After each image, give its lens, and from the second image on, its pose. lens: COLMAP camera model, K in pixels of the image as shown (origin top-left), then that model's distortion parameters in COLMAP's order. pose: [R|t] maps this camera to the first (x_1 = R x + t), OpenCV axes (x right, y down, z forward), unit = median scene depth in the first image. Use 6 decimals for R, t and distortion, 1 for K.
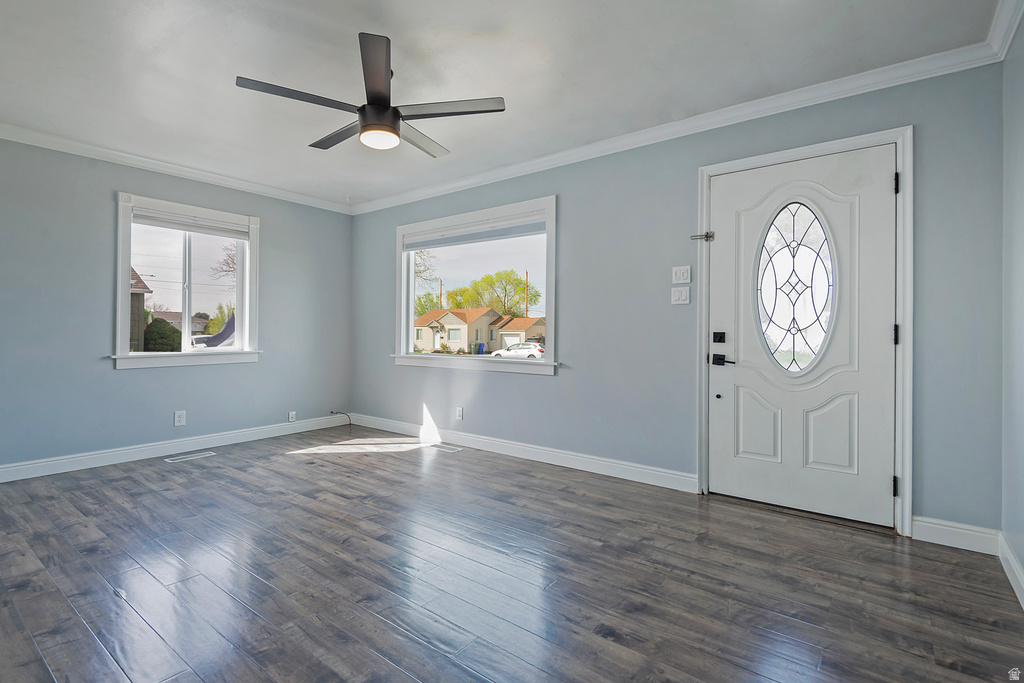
lens RADIAL K [[454.3, 0, 497.2], [0, 454.3, 327.5], [0, 0, 1]] dist [0.022775, -0.009056]
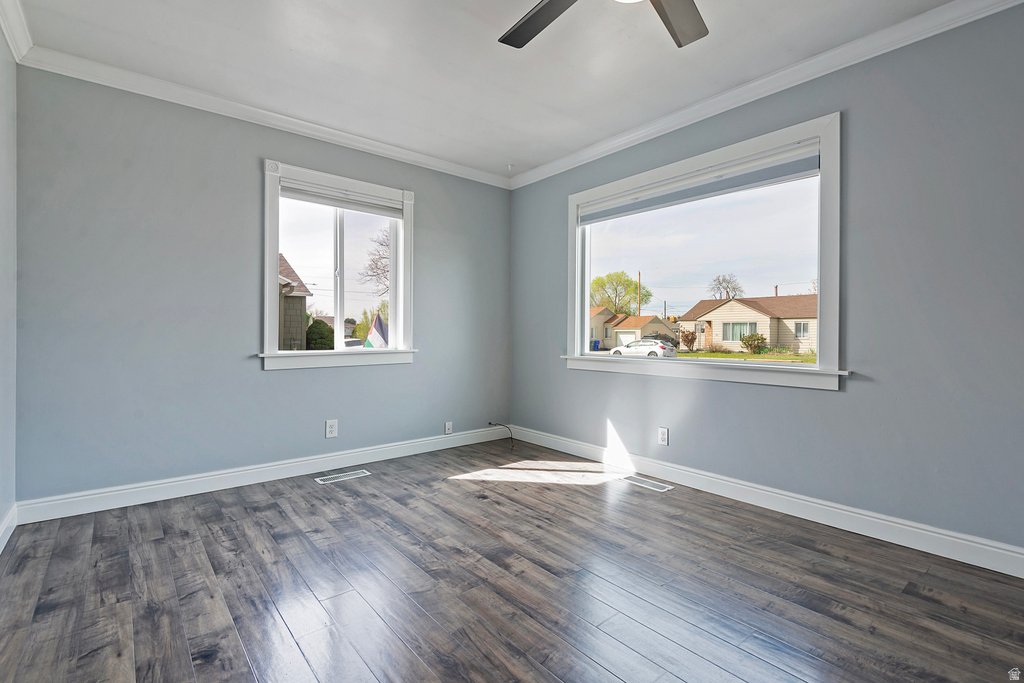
lens RADIAL K [[454.3, 0, 516.5], [0, 454.3, 333.2], [0, 0, 1]] dist [0.022775, -0.009056]
pose [[0.975131, -0.001192, -0.221626, -0.200936], [0.002869, 0.999970, 0.007245, 0.019605], [0.221611, -0.007701, 0.975105, 0.298218]]
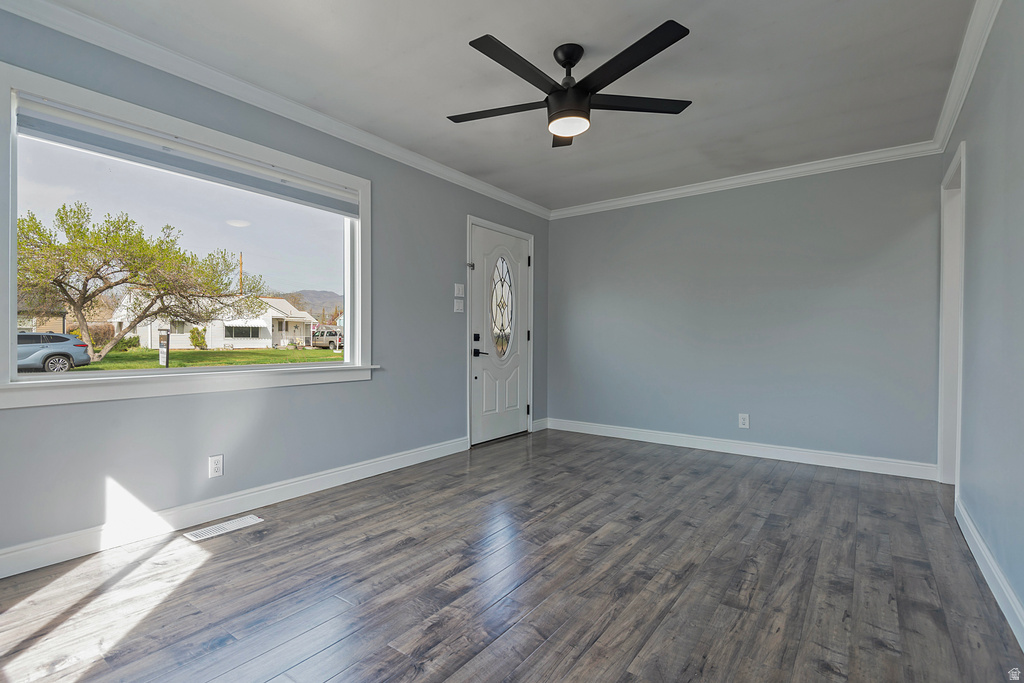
lens RADIAL K [[454.3, 0, 497.7], [0, 454.3, 345.2], [0, 0, 1]] dist [0.022775, -0.009056]
pose [[0.047933, -0.017708, 0.998694, -0.879624], [-0.012794, 0.999750, 0.018341, 0.017706], [-0.998769, -0.013657, 0.047695, 0.796055]]
